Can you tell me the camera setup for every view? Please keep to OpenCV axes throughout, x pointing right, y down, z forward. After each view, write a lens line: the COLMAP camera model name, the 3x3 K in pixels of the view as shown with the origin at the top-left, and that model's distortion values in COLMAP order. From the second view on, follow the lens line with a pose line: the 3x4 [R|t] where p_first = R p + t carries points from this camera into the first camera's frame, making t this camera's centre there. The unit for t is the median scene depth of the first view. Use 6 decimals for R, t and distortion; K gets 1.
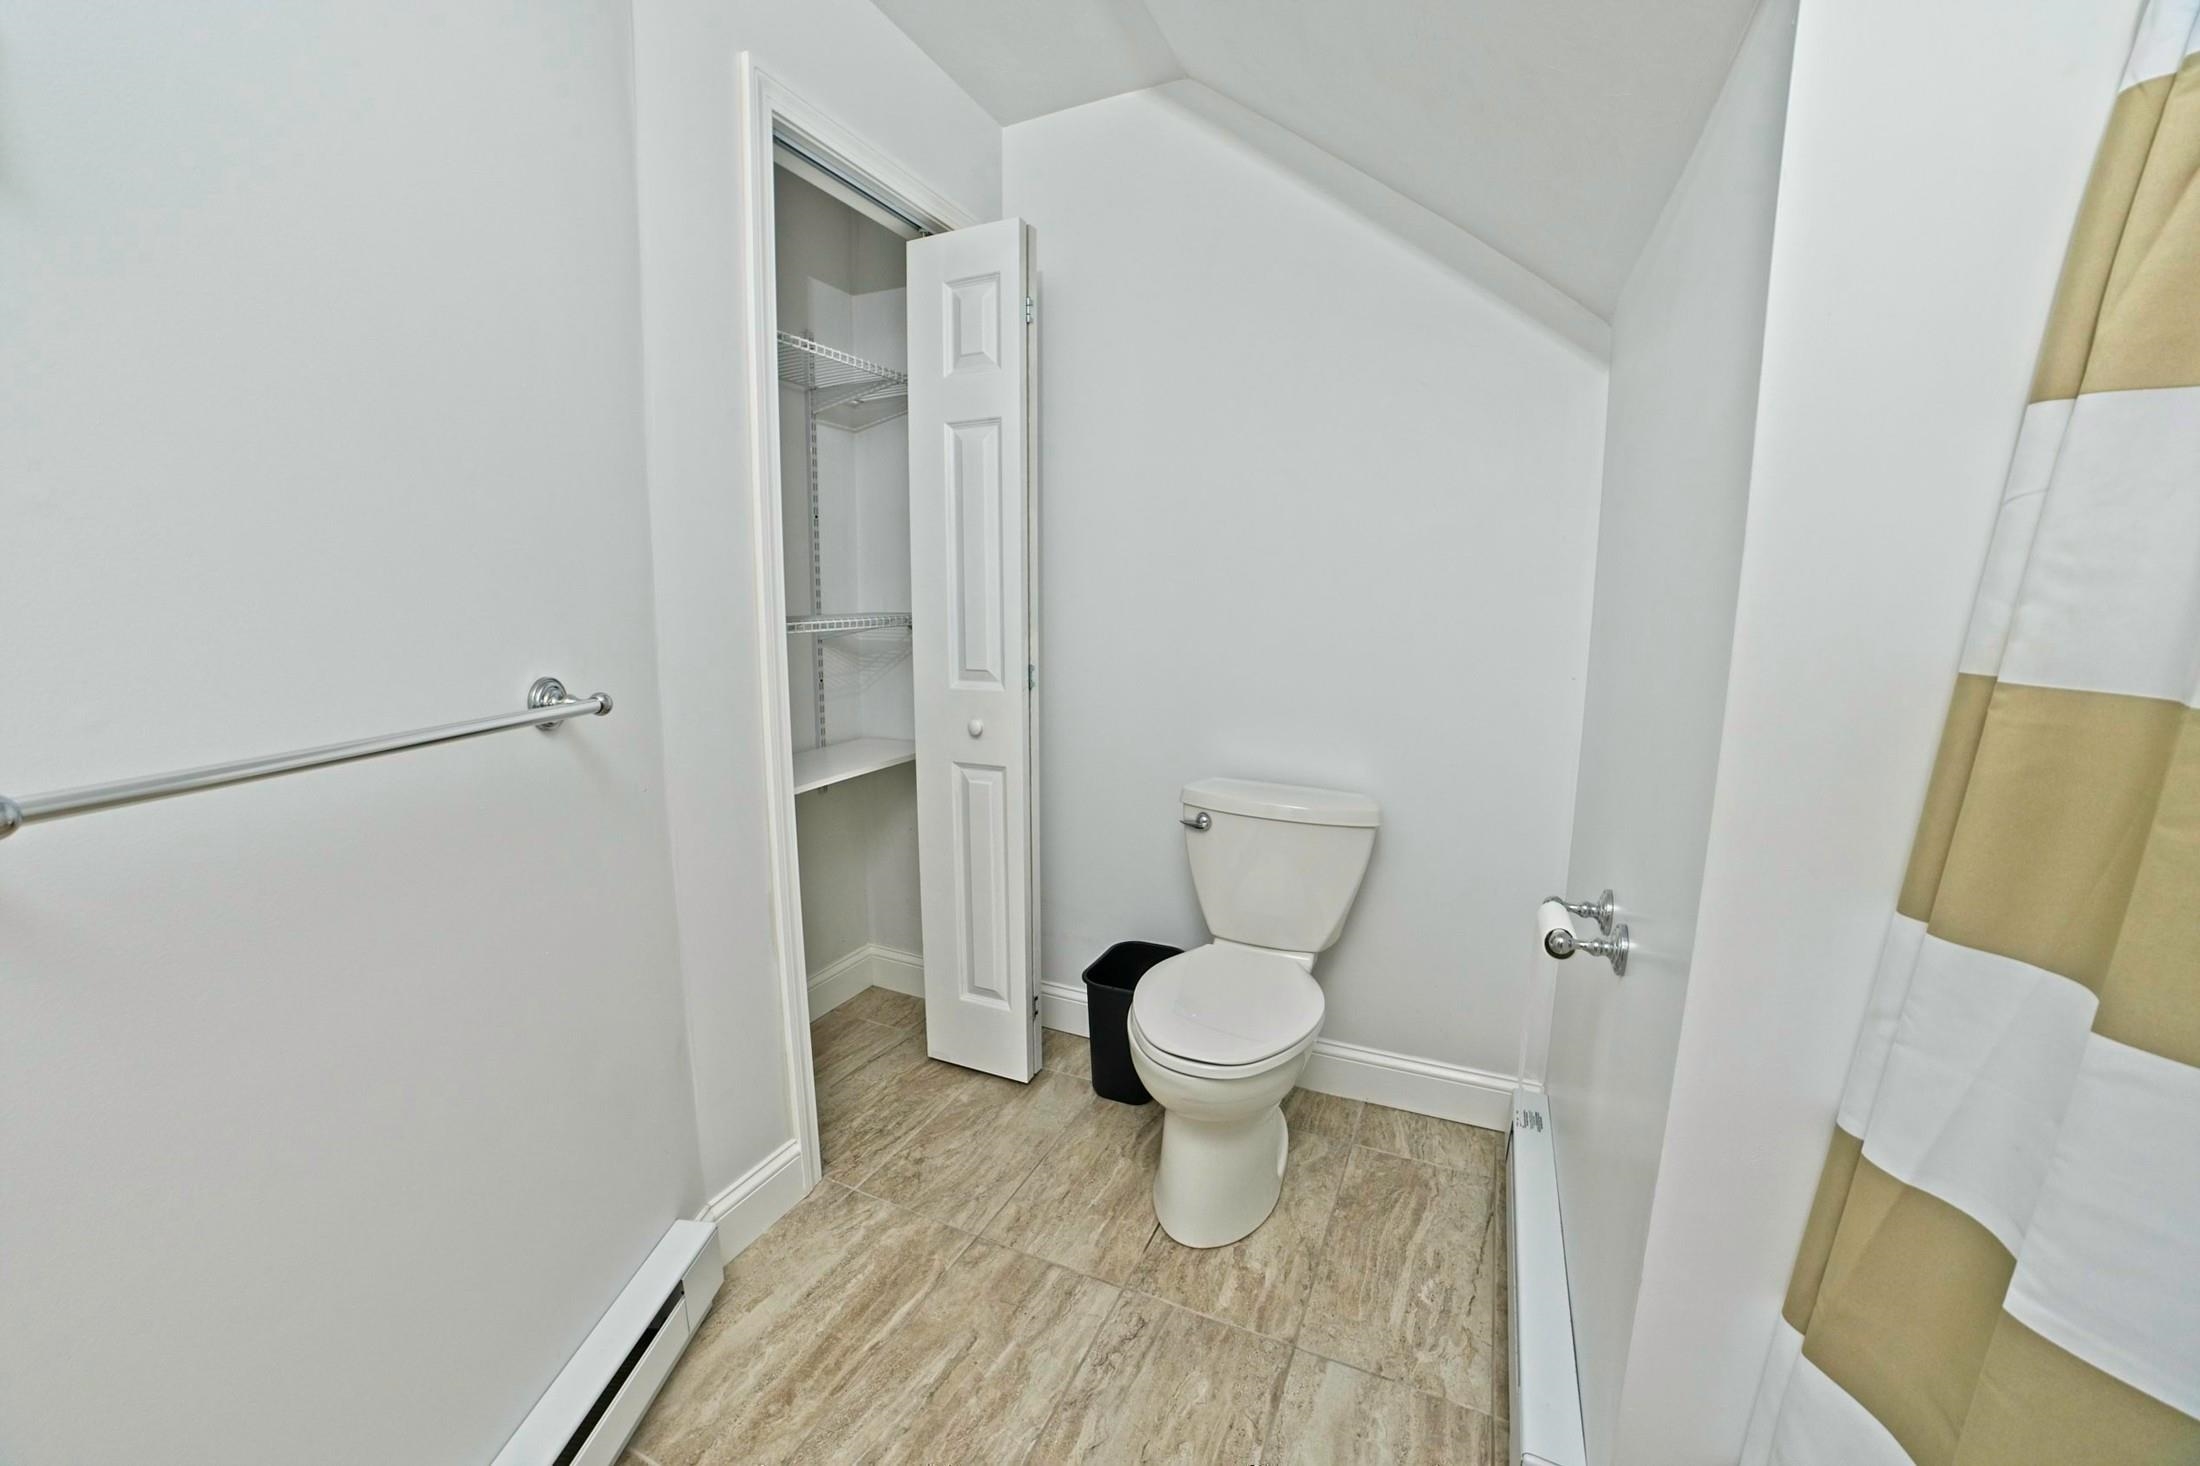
lens RADIAL K [[871.0, 0, 1099.6], [0, 871.0, 726.7], [0, 0, 1]] dist [-0.106602, 0.036998]
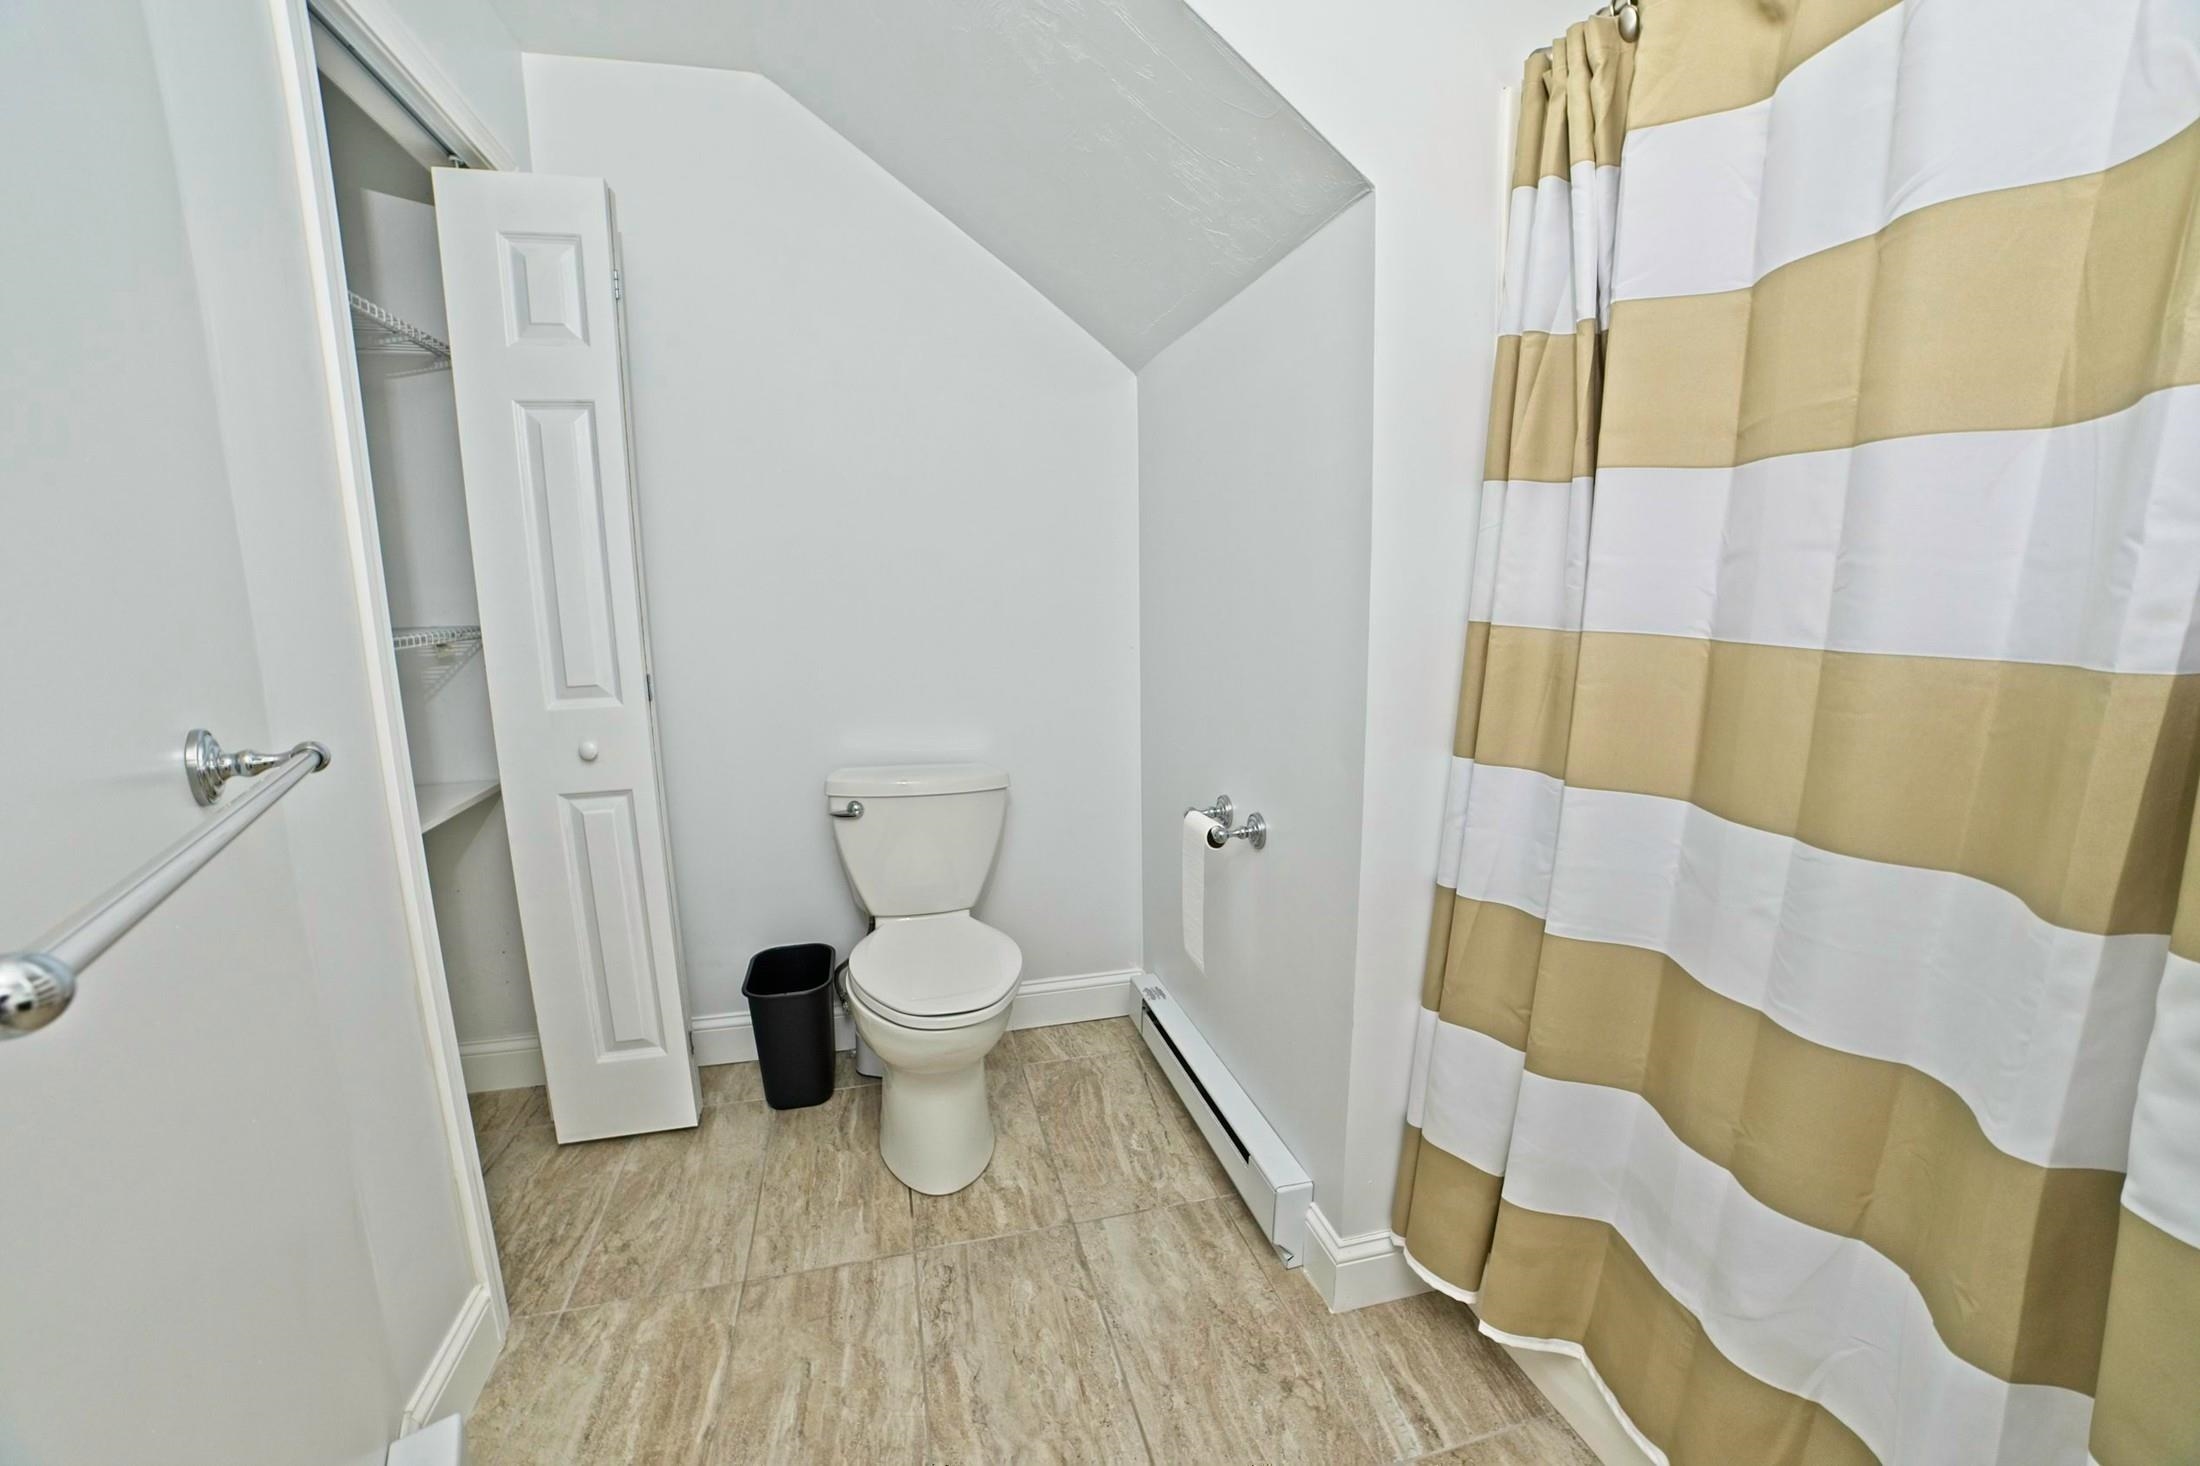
lens RADIAL K [[871.0, 0, 1099.6], [0, 871.0, 726.7], [0, 0, 1]] dist [-0.106602, 0.036998]
pose [[0.767639, -0.117151, 0.630084, -0.353553], [0.113588, 0.992456, 0.046141, -0.005617], [-0.630736, 0.036150, 0.775155, 0.013197]]
